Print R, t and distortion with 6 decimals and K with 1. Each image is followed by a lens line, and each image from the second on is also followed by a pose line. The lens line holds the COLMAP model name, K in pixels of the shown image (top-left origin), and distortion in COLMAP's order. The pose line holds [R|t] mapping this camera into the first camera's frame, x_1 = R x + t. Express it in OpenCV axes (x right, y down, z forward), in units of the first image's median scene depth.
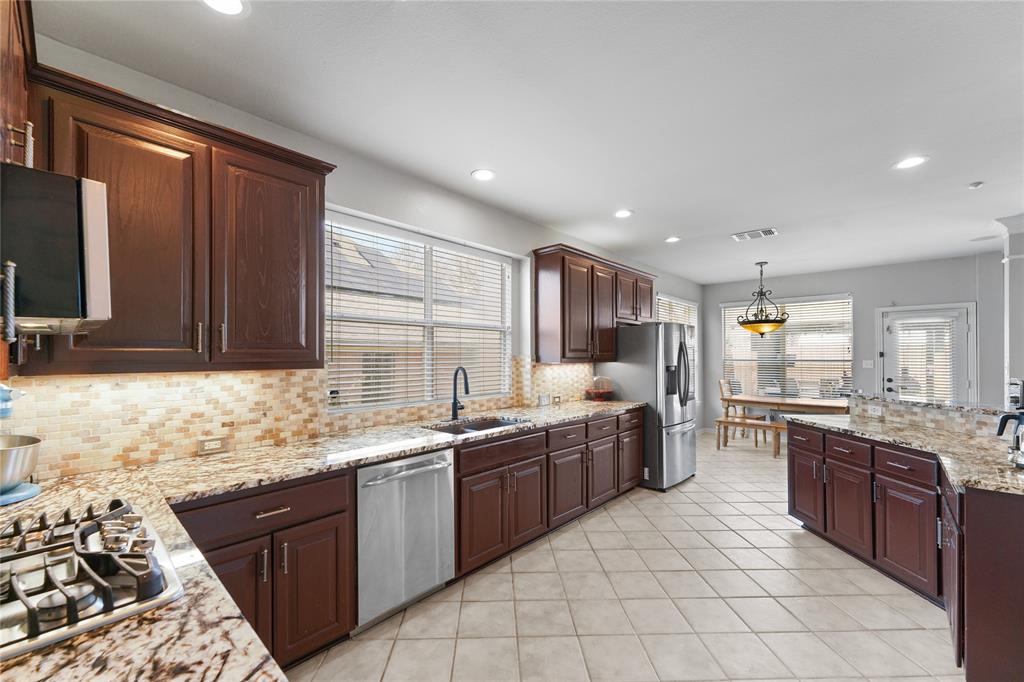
lens RADIAL K [[407.4, 0, 508.3], [0, 407.4, 350.8], [0, 0, 1]] dist [0.008495, -0.000166]
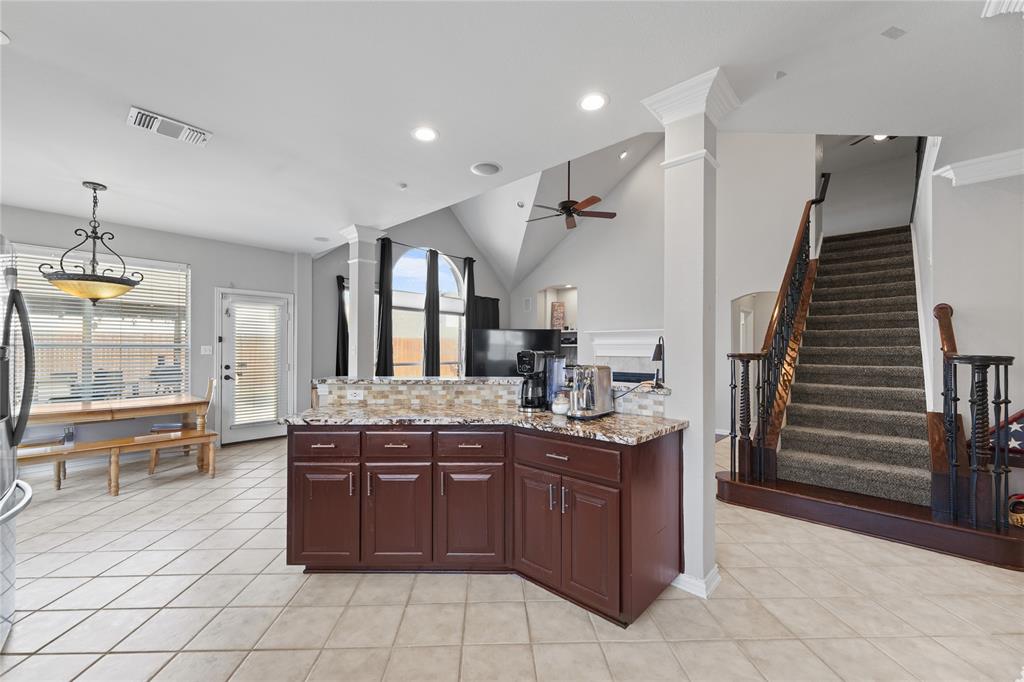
lens RADIAL K [[407.4, 0, 510.1], [0, 407.4, 345.7], [0, 0, 1]] dist [0.008495, -0.000166]
pose [[0.003826, 0.011537, 0.999926, 0.012524], [-0.016069, 0.999805, -0.011474, 0.042203], [-0.999864, -0.016024, 0.004011, 0.642873]]
